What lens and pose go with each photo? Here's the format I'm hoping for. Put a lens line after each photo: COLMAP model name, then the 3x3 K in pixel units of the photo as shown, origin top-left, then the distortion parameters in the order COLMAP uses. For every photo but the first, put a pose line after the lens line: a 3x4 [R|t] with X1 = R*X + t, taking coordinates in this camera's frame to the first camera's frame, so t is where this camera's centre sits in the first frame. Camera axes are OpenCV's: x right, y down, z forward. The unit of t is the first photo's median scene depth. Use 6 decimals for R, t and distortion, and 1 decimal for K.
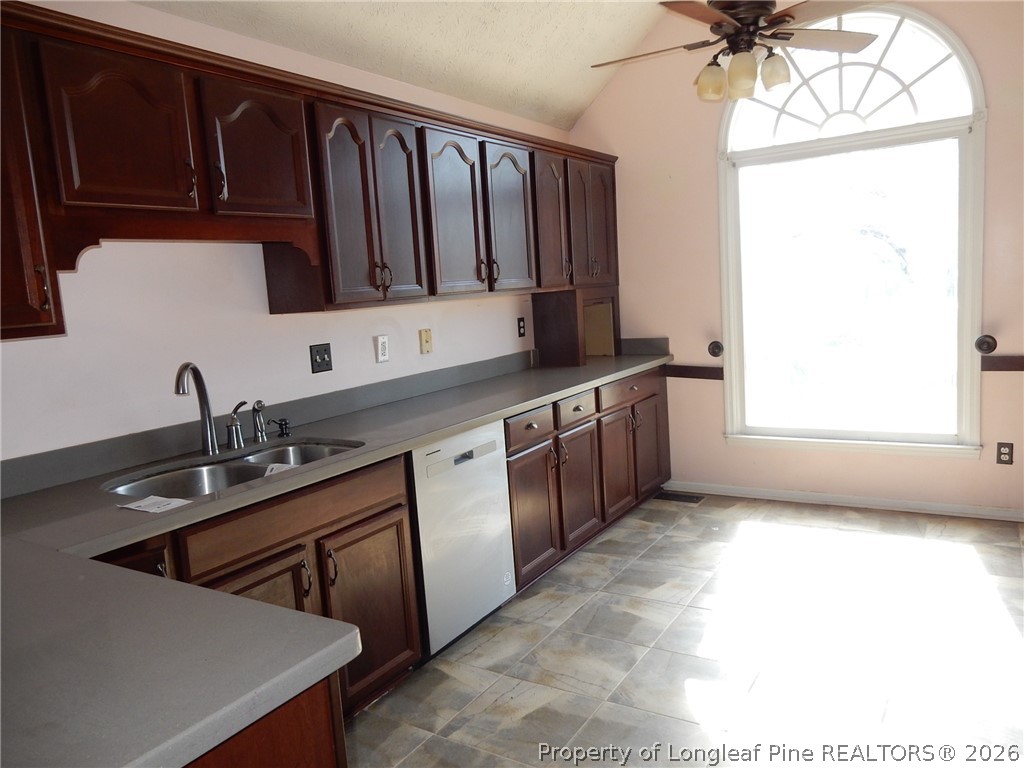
lens RADIAL K [[755.3, 0, 512.4], [0, 755.3, 388.4], [0, 0, 1]] dist [0.001772, -0.001935]
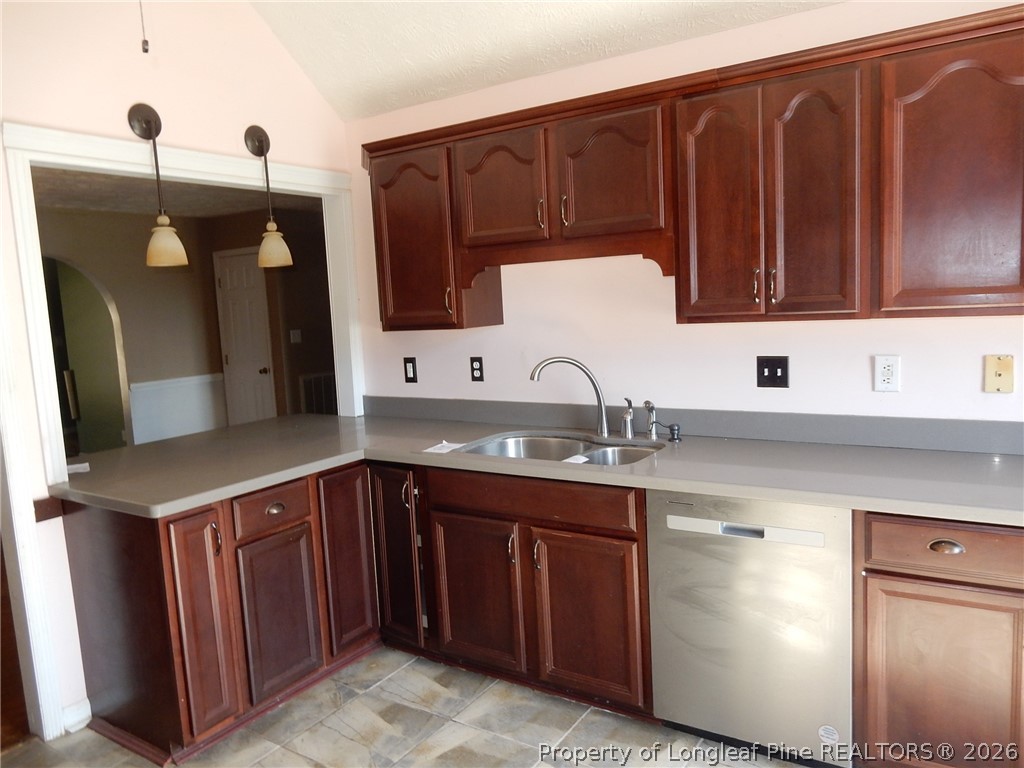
lens RADIAL K [[755.3, 0, 512.4], [0, 755.3, 388.4], [0, 0, 1]] dist [0.001772, -0.001935]
pose [[-0.013066, 0.177862, -0.983969, 0.690238], [-0.089372, 0.979906, 0.178315, -0.168345], [0.995913, 0.090269, 0.003093, 0.775725]]
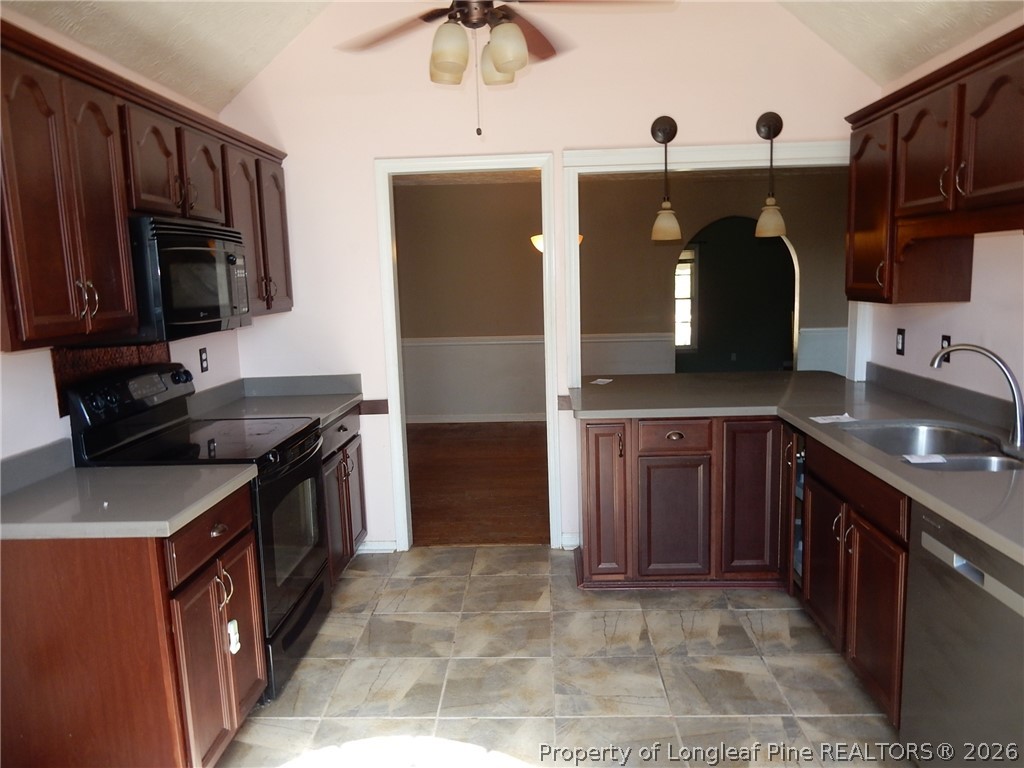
lens RADIAL K [[755.3, 0, 512.4], [0, 755.3, 388.4], [0, 0, 1]] dist [0.001772, -0.001935]
pose [[-0.862042, 0.156539, -0.482057, 0.581067], [0.006116, 0.954252, 0.298940, -0.258142], [0.506800, 0.254750, -0.823563, 1.333946]]
